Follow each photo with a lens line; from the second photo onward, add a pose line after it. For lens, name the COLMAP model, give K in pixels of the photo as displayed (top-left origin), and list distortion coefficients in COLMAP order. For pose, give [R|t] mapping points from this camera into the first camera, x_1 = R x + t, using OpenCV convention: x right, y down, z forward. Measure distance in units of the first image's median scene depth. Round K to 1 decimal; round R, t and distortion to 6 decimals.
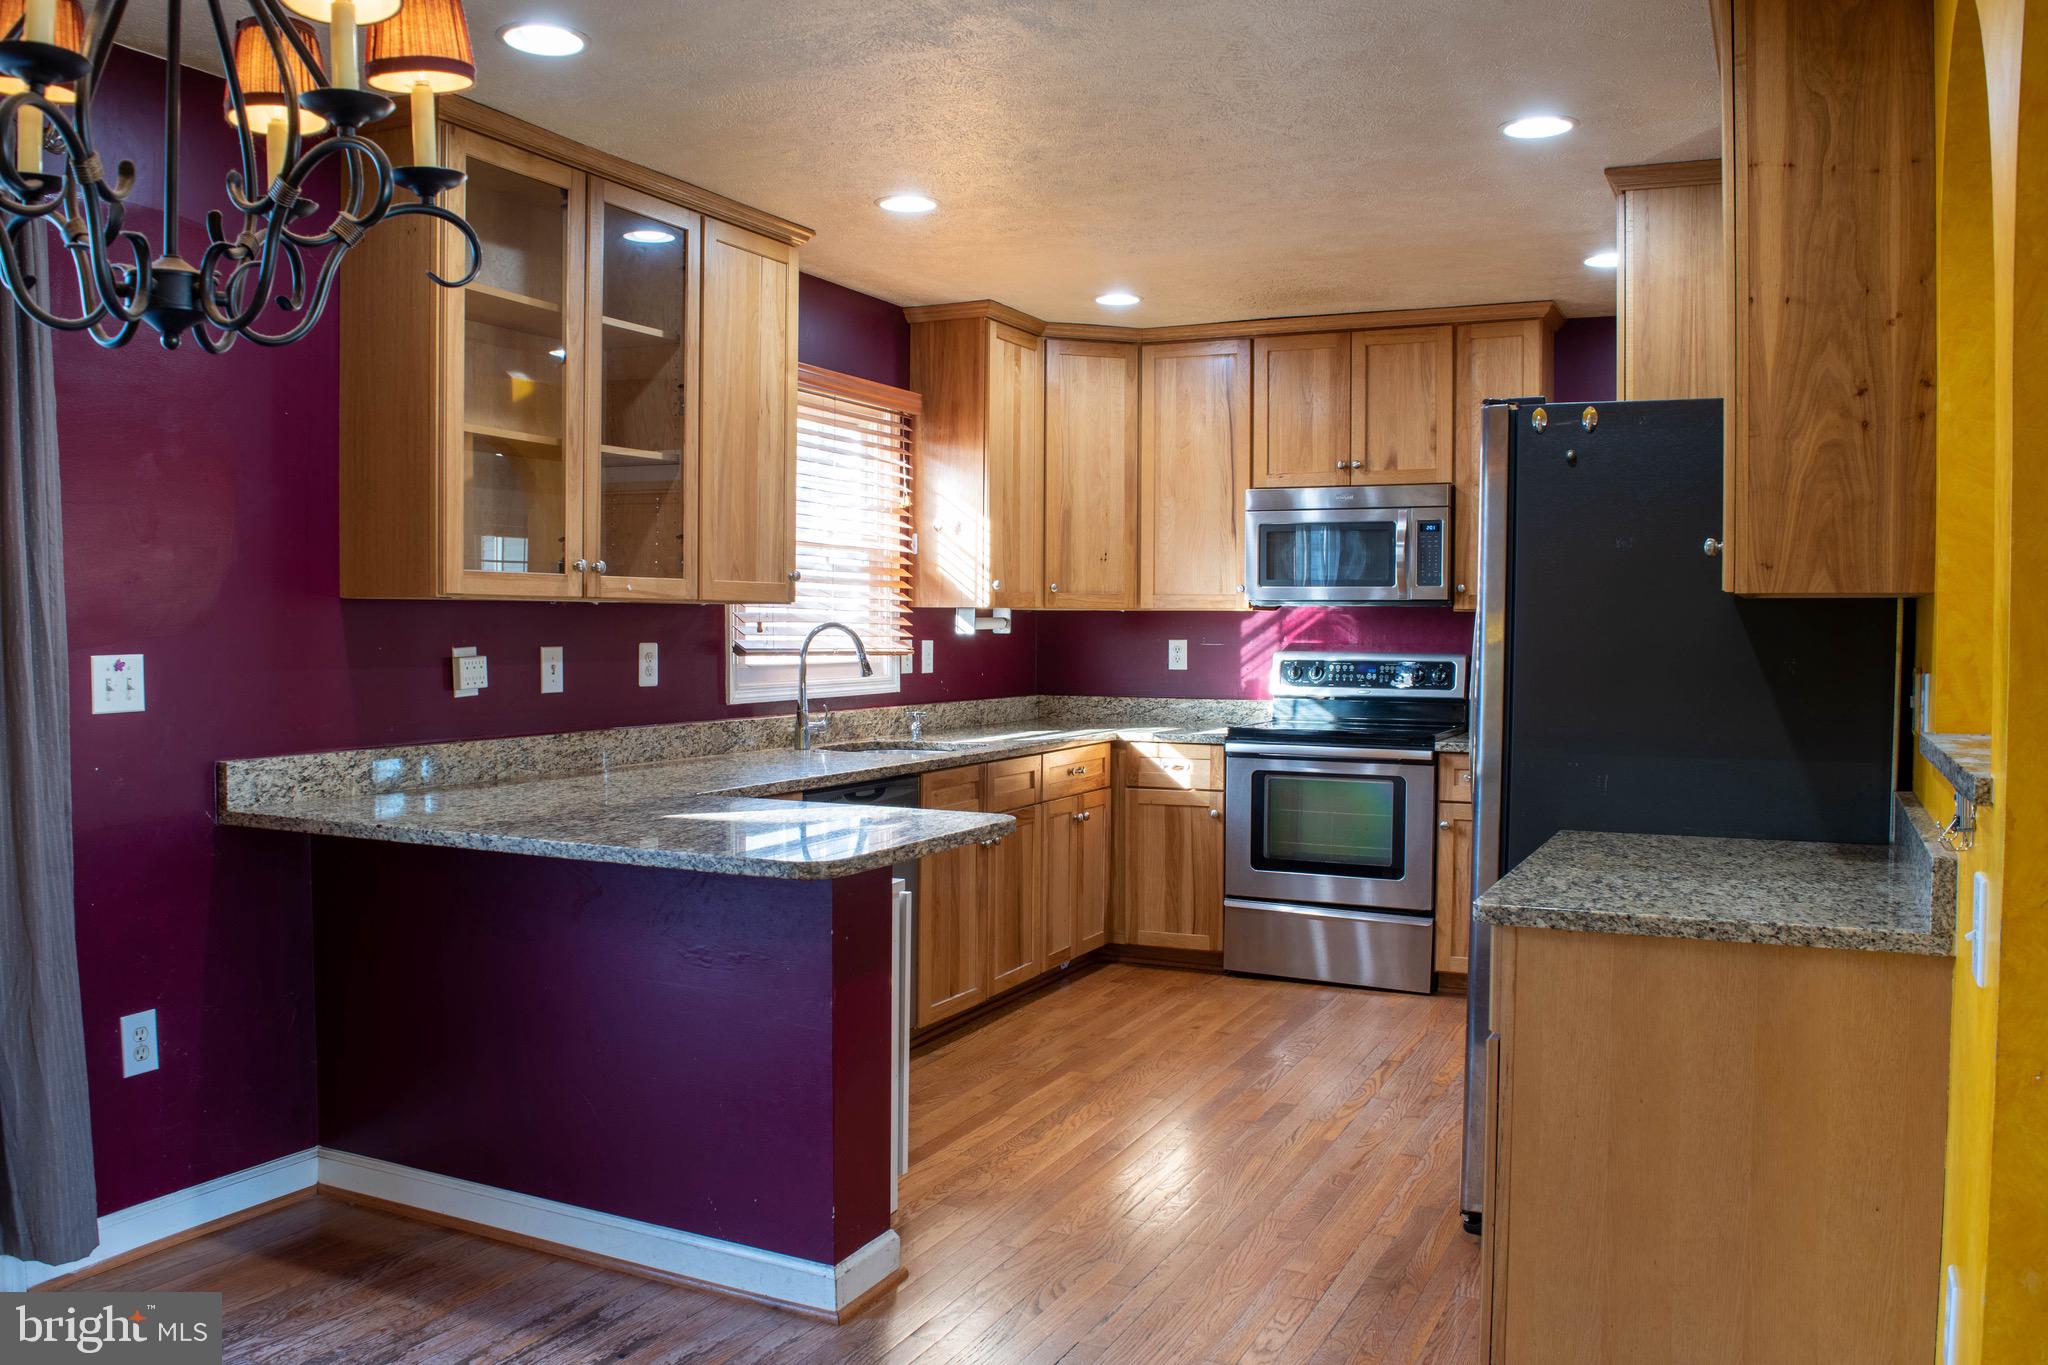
lens RADIAL K [[1614.1, 0, 1029.3], [0, 1614.1, 683.8], [0, 0, 1]] dist [-0.092998, 0.011983]
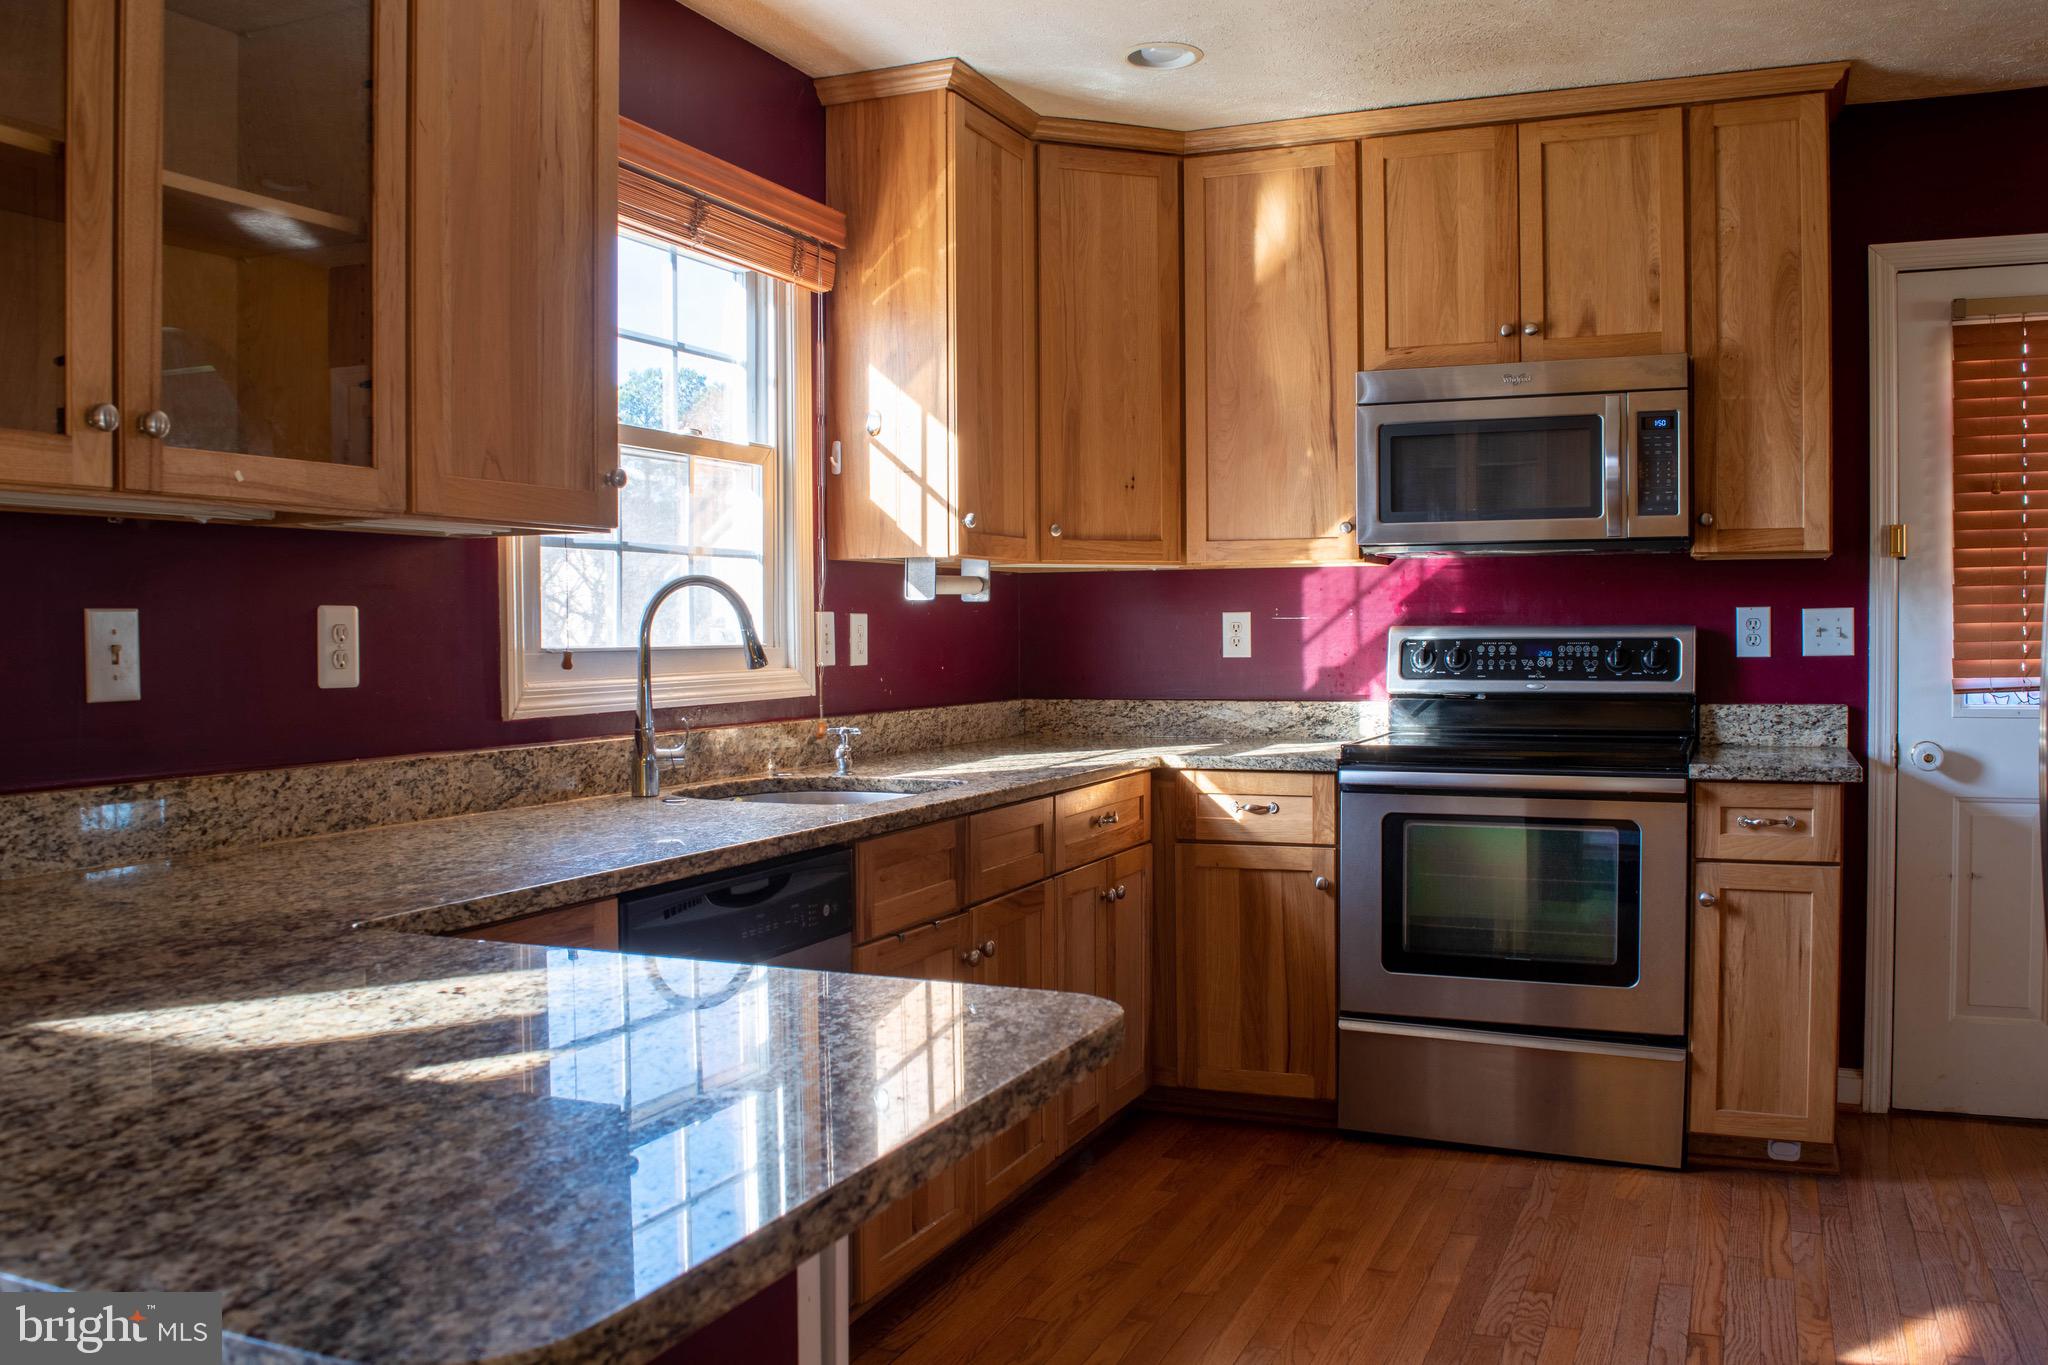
lens RADIAL K [[1711.9, 0, 1024.0], [0, 1711.9, 682.5], [0, 0, 1]] dist [-0.085116, -0.000094]
pose [[0.999097, -0.013683, 0.040236, -0.032627], [0.013922, 0.999887, -0.005665, 0.005832], [-0.040154, 0.006220, 0.999174, 0.418962]]
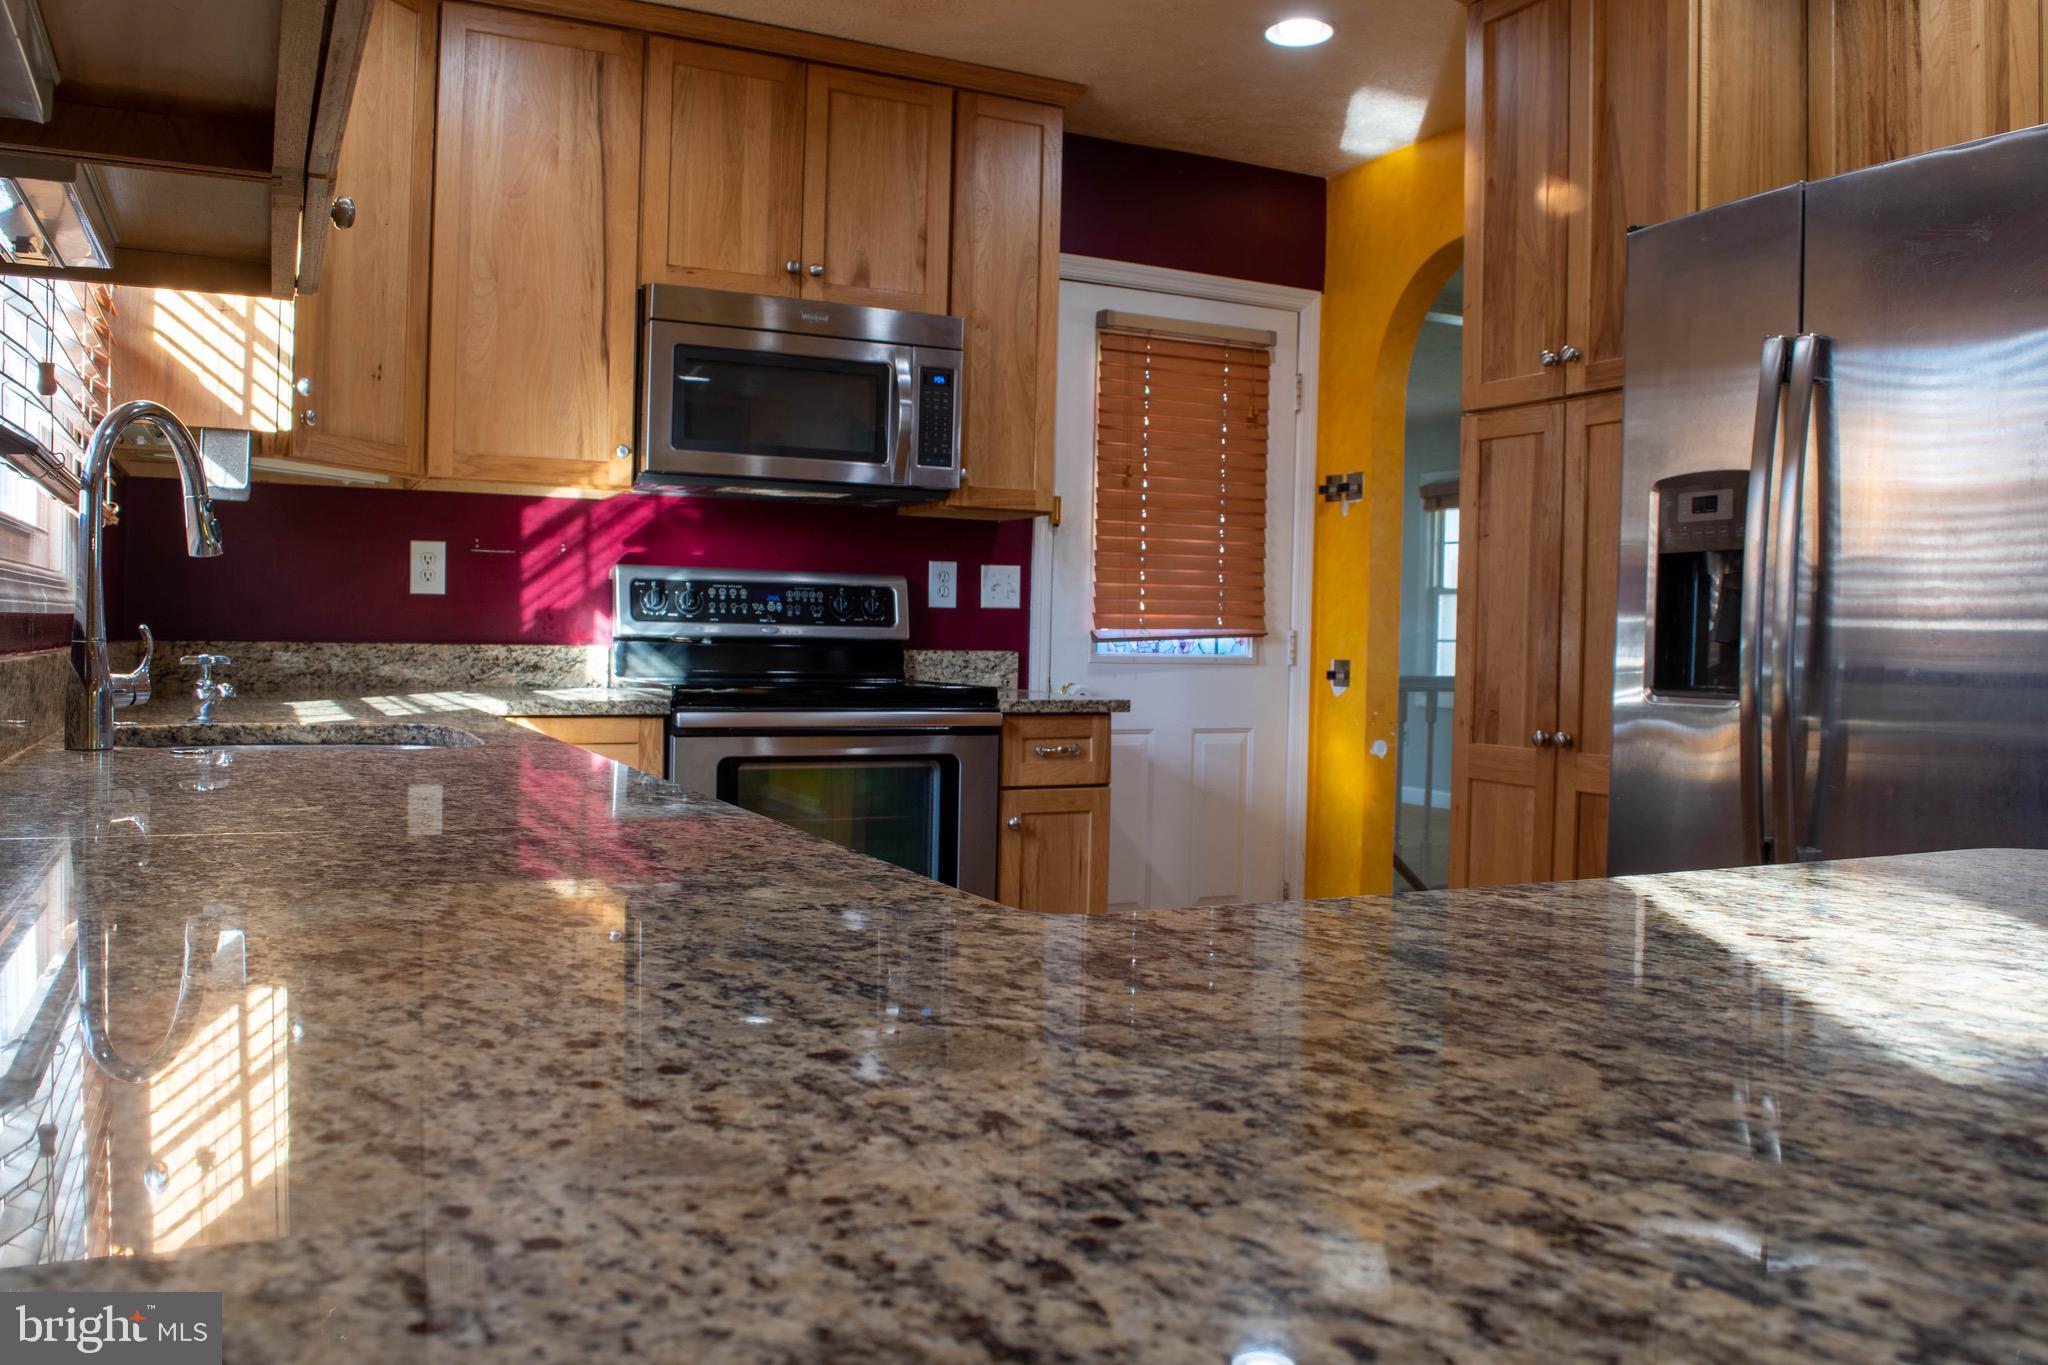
lens RADIAL K [[1614.1, 0, 1029.3], [0, 1614.1, 683.8], [0, 0, 1]] dist [-0.092998, 0.011983]
pose [[0.616149, -0.015578, 0.787475, -0.306257], [0.009785, 0.999879, 0.012124, 0.025392], [-0.787569, 0.000235, 0.616227, 0.671831]]
